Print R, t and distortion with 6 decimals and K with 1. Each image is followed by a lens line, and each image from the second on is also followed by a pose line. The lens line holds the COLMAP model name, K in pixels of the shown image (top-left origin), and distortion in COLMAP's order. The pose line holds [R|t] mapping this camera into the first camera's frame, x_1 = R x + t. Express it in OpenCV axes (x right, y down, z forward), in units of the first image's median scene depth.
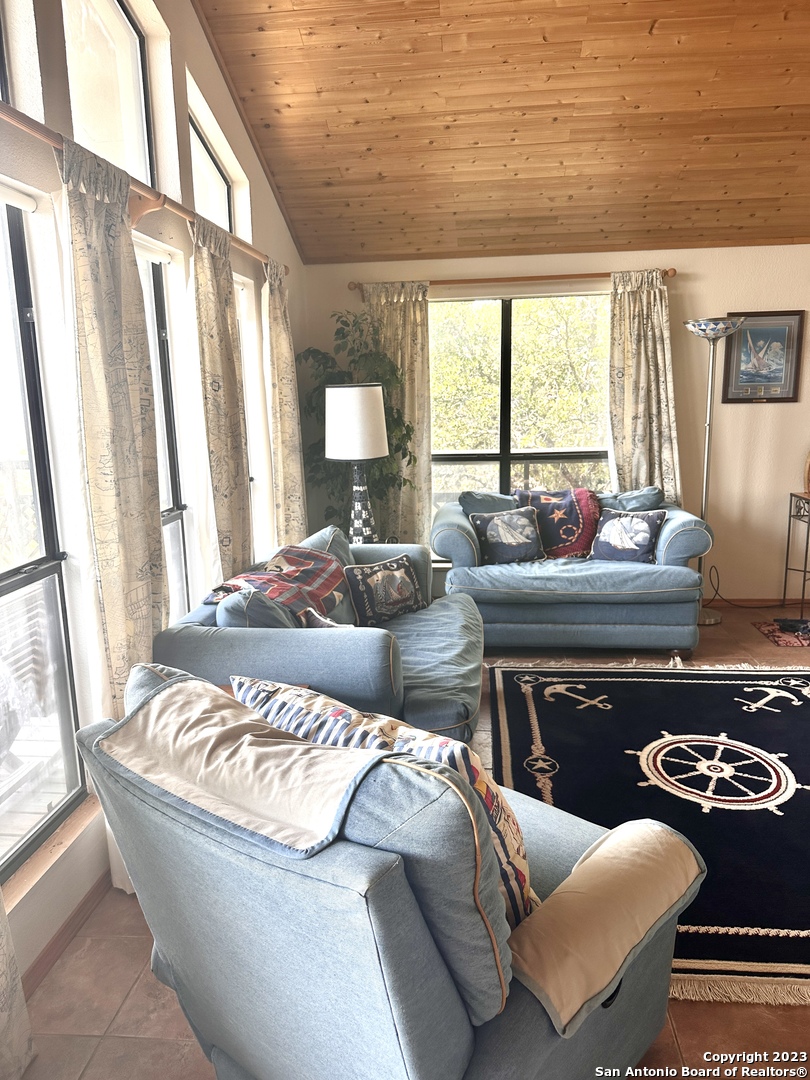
lens RADIAL K [[772.0, 0, 404.2], [0, 772.0, 541.3], [0, 0, 1]] dist [0.023934, -0.033108]
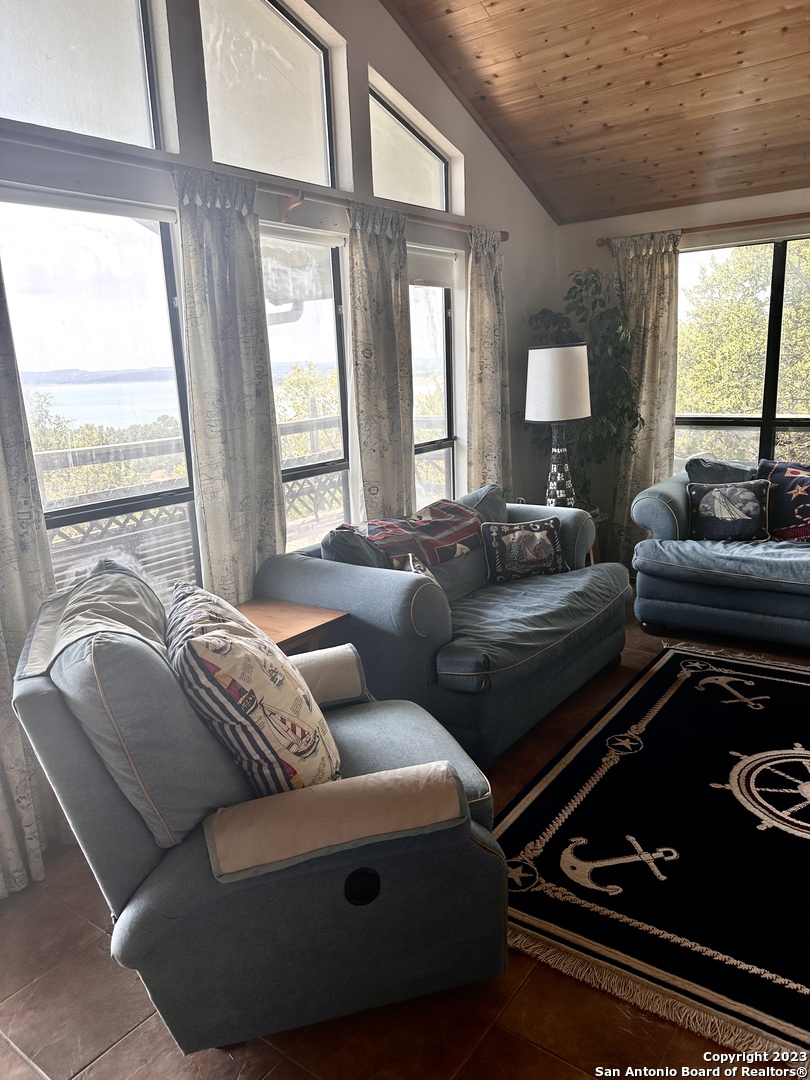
lens RADIAL K [[772.0, 0, 381.7], [0, 772.0, 541.2], [0, 0, 1]] dist [0.023934, -0.033108]
pose [[0.857711, 0.098954, -0.504519, 0.285708], [-0.075529, 0.994908, 0.066733, -0.001592], [0.508553, -0.019132, 0.860818, 0.019551]]
